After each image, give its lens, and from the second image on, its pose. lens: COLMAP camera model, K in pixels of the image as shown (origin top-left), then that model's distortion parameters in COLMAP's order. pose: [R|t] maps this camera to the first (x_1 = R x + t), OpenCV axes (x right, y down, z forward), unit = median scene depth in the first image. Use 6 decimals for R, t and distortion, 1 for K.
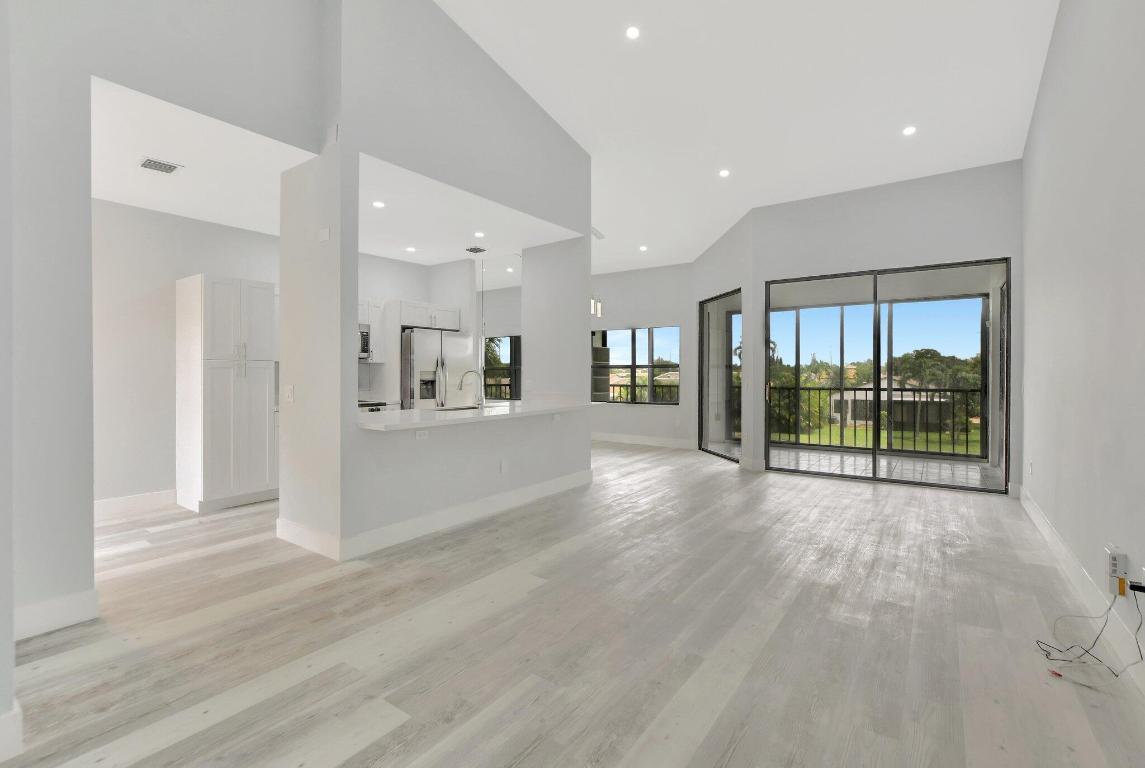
lens RADIAL K [[524.3, 0, 560.4], [0, 524.3, 379.4], [0, 0, 1]] dist [0.001034, 0.000047]
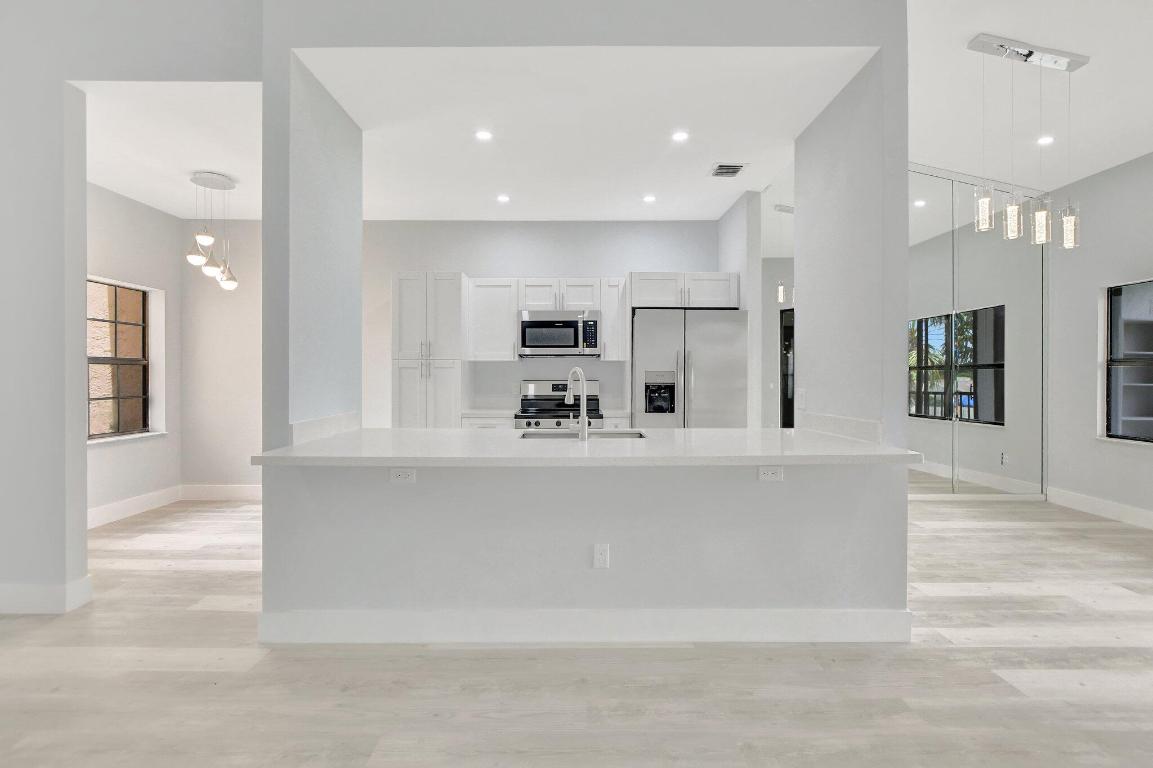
lens RADIAL K [[506.4, 0, 570.8], [0, 506.4, 380.2], [0, 0, 1]] dist [-0.000937, 0.000194]
pose [[0.587661, 0.008788, -0.809060, 0.202177], [-0.010529, 0.999939, 0.003214, -0.005556], [0.809039, 0.006630, 0.587717, 0.507097]]
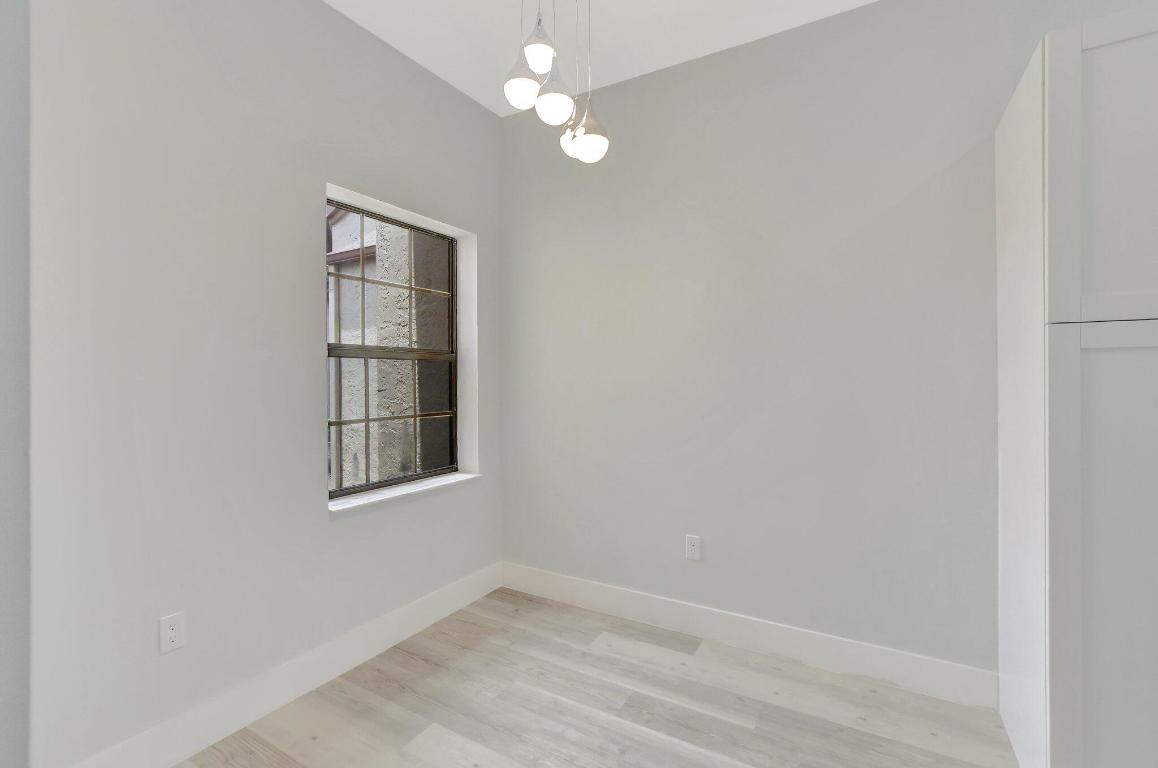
lens RADIAL K [[527.2, 0, 571.4], [0, 527.2, 378.9], [0, 0, 1]] dist [0.000454, 0.000088]
pose [[0.091401, 0.008794, -0.995775, -0.300753], [-0.006103, 0.999947, 0.008270, -0.007519], [0.995795, 0.005321, 0.091450, 0.500288]]
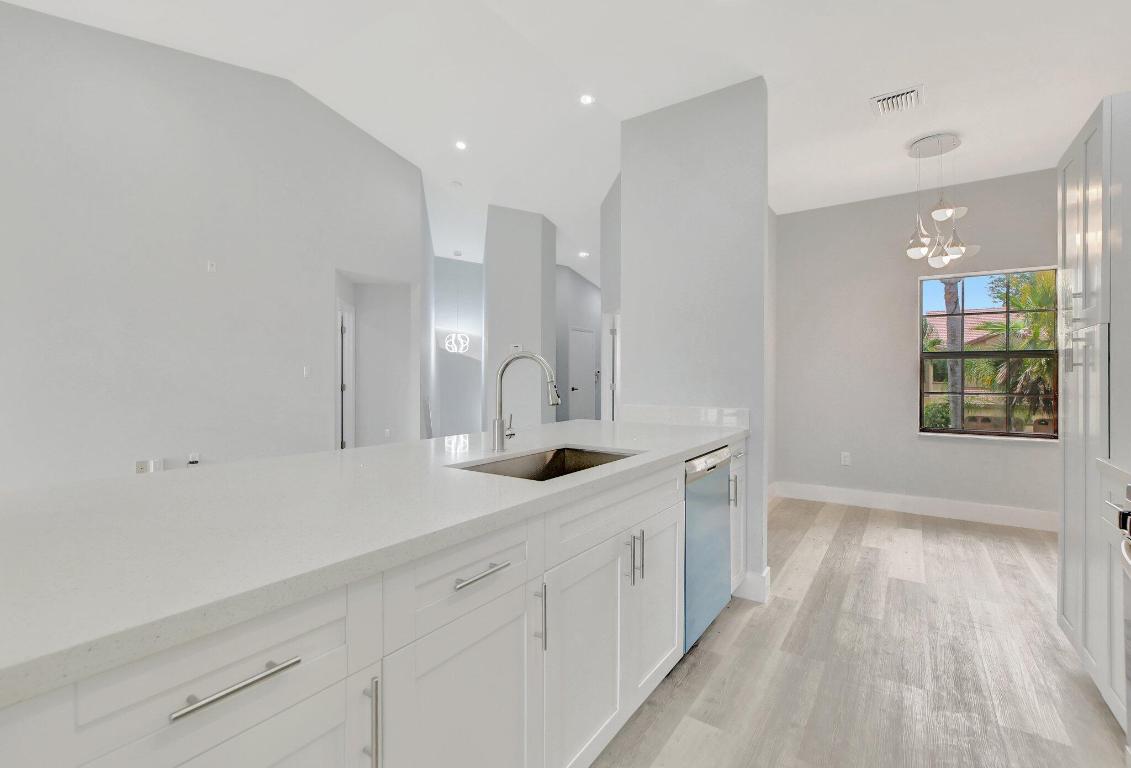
lens RADIAL K [[505.7, 0, 559.5], [0, 505.7, 379.5], [0, 0, 1]] dist [0.000667, 0.000055]
pose [[-0.999600, 0.001060, -0.028247, -0.147718], [0.000620, 0.999878, 0.015588, -0.002616], [0.028260, 0.015565, -0.999479, 1.047325]]
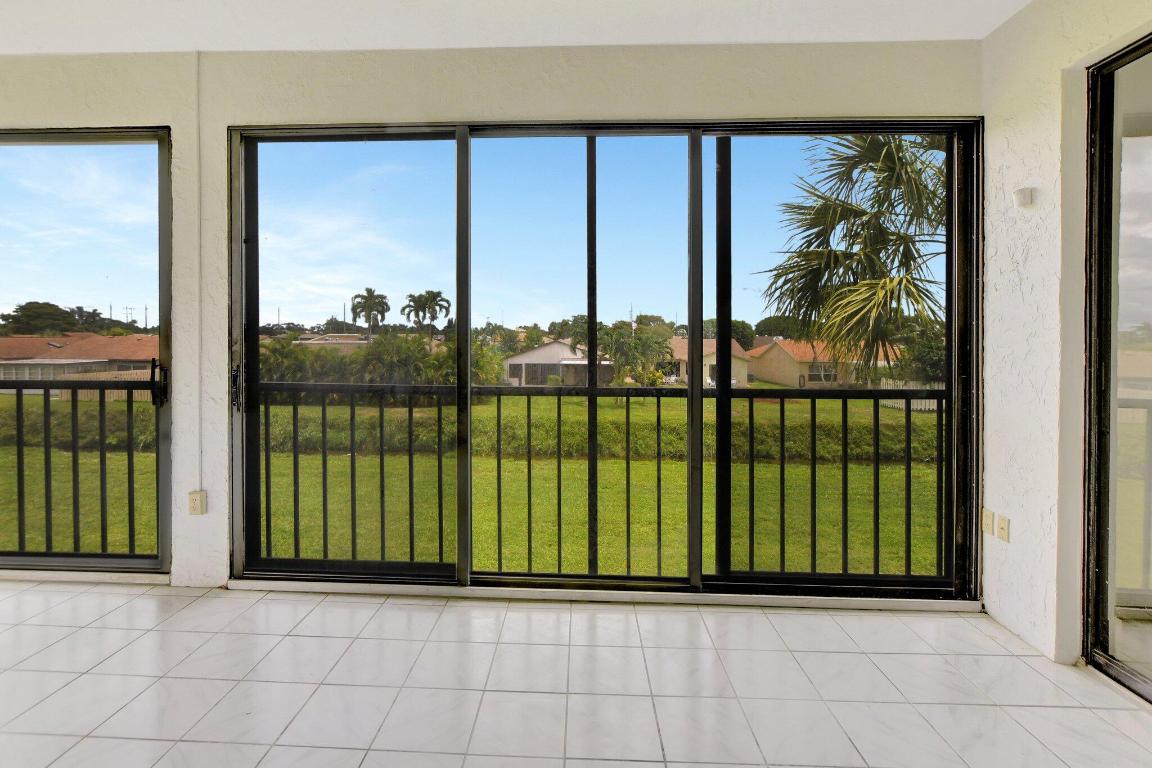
lens RADIAL K [[531.0, 0, 576.8], [0, 531.0, 340.2], [0, 0, 1]] dist [-0.016831, -0.000030]
pose [[0.815969, 0.001242, 0.578094, 0.459186], [0.000005, 0.999998, -0.002157, -0.017459], [-0.578095, 0.001763, 0.815968, 1.000973]]
